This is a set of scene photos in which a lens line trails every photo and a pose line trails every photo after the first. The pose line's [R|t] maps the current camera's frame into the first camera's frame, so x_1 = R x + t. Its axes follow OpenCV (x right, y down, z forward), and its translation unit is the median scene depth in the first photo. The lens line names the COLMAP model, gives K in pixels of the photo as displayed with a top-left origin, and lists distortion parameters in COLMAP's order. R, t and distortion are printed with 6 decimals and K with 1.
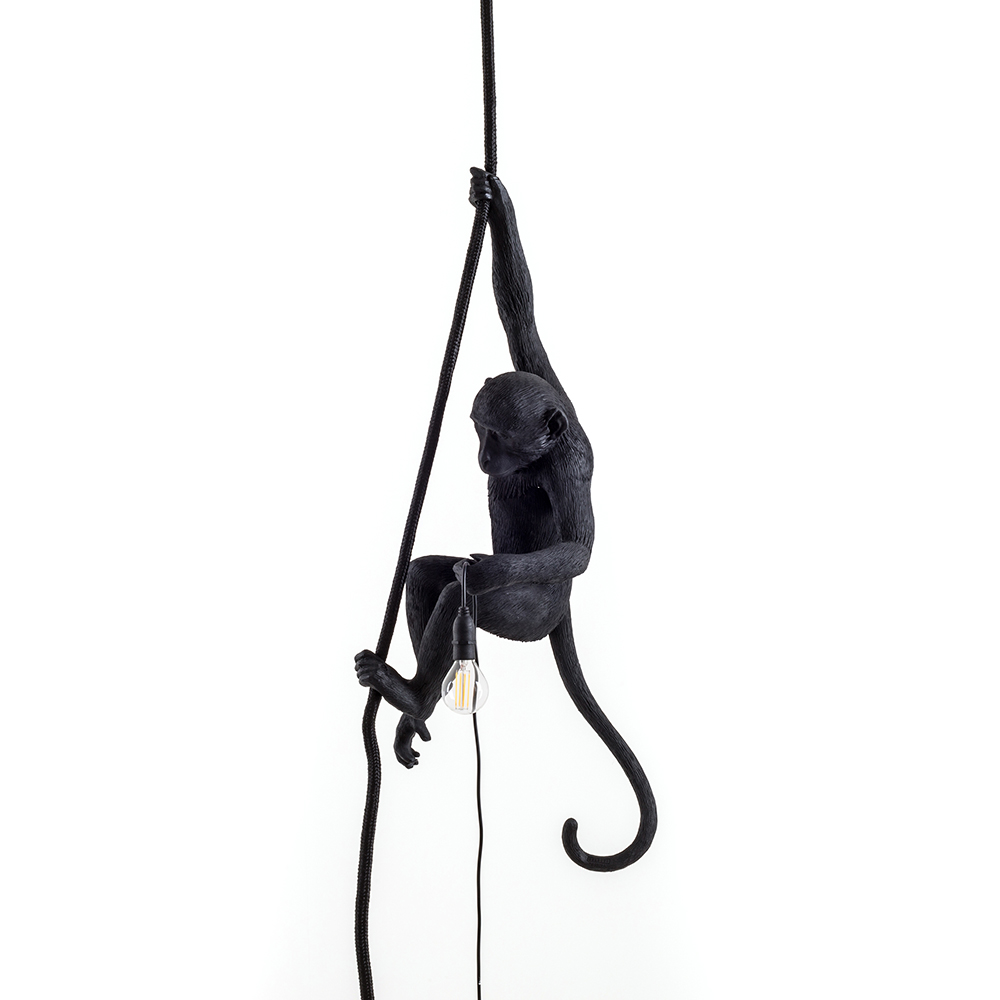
lens RADIAL K [[2258.6, 0, 500.0], [0, 2258.6, 500.0], [0, 0, 1]] dist [-0.142342, -0.185587]
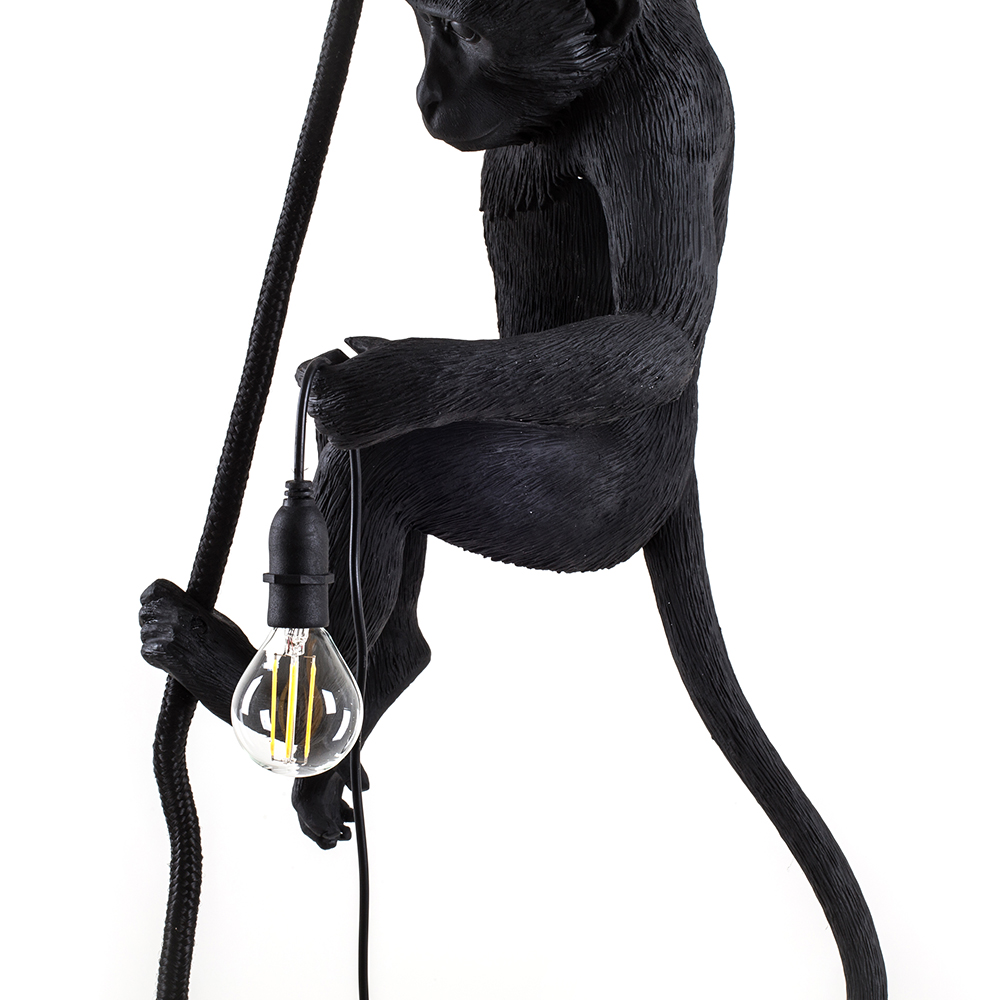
lens RADIAL K [[2258.6, 0, 500.0], [0, 2258.6, 500.0], [0, 0, 1]] dist [-0.142342, -0.185587]
pose [[0.979060, 0.028344, -0.201587, 0.082177], [-0.017292, 0.998260, 0.056376, 0.027702], [0.202834, -0.051710, 0.977847, 0.610577]]
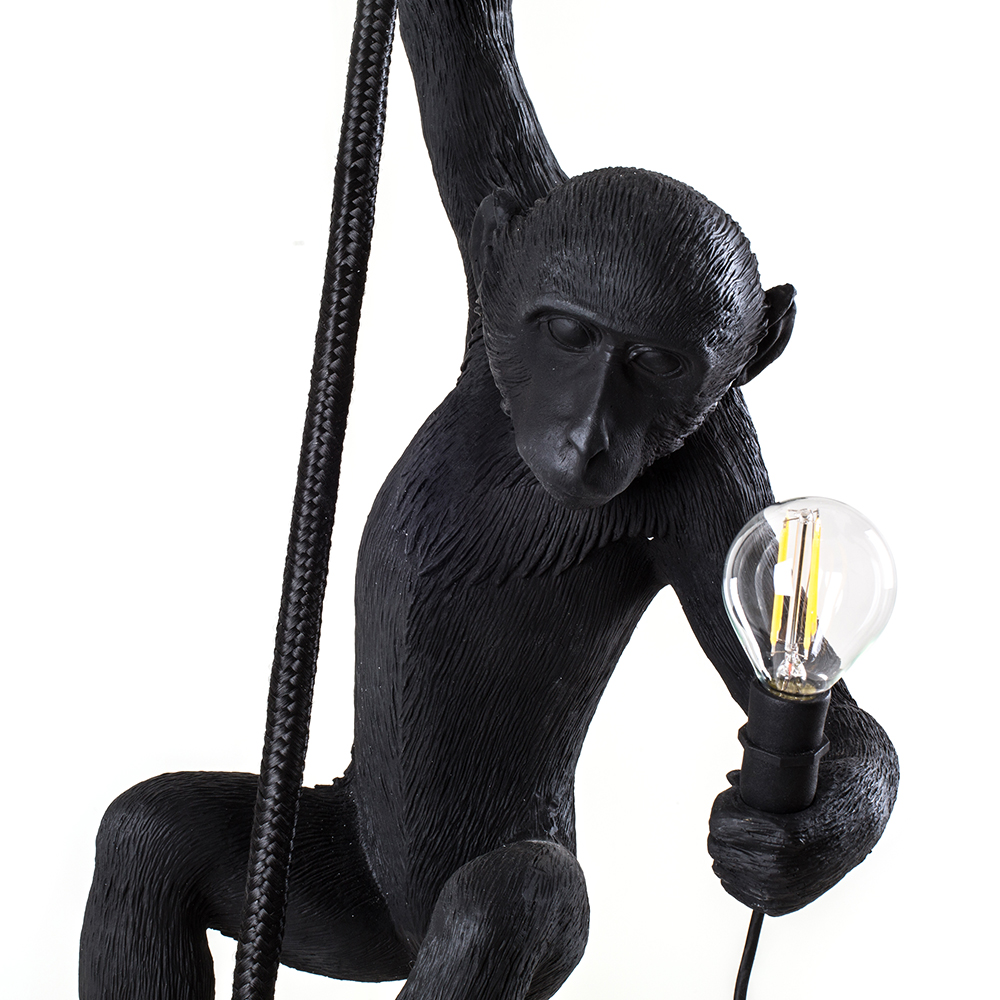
lens RADIAL K [[2258.6, 0, 500.0], [0, 2258.6, 500.0], [0, 0, 1]] dist [-0.142342, -0.185587]
pose [[0.733943, -0.009751, 0.679141, -0.213635], [0.038554, 0.998883, -0.027324, -0.003081], [-0.678116, 0.046238, 0.733499, 0.771260]]
